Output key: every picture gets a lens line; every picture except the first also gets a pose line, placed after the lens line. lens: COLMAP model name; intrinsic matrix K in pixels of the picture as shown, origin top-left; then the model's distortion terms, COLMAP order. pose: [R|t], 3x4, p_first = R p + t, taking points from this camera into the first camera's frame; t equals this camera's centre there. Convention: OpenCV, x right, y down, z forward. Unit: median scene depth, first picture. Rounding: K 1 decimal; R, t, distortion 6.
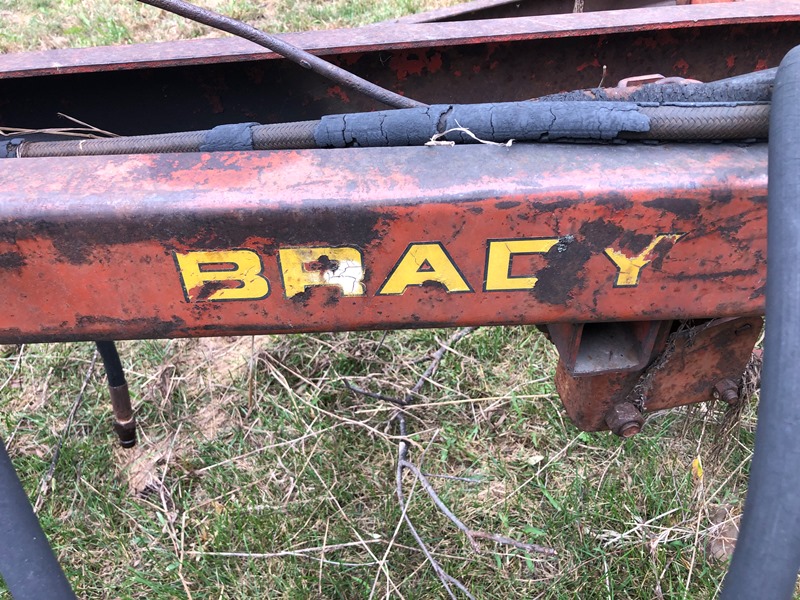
lens RADIAL K [[871.7, 0, 346.0], [0, 871.7, 300.6], [0, 0, 1]] dist [0.093382, 0.008848]
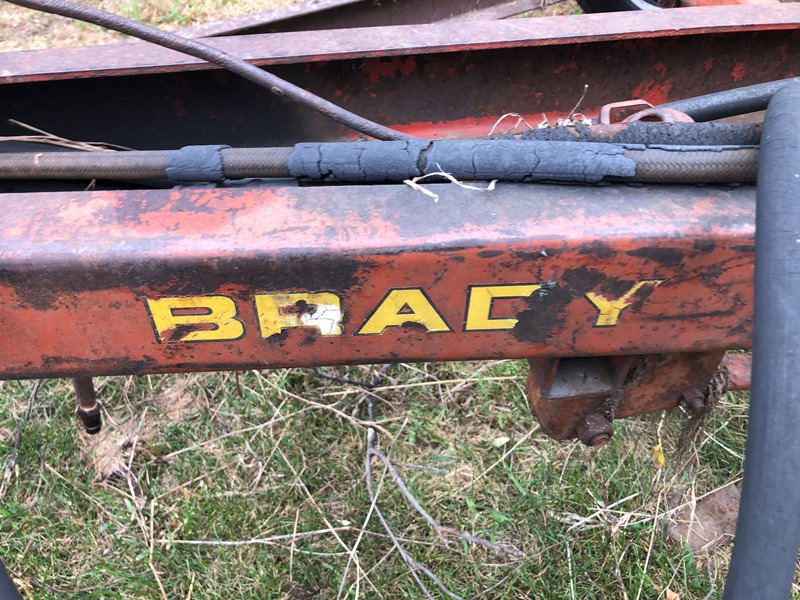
lens RADIAL K [[871.7, 0, 346.0], [0, 871.7, 300.6], [0, 0, 1]] dist [0.093382, 0.008848]
pose [[0.998566, -0.009631, 0.052657, -0.024938], [0.004108, 0.994568, 0.104012, -0.141720], [-0.053373, -0.103646, 0.993181, 0.031553]]
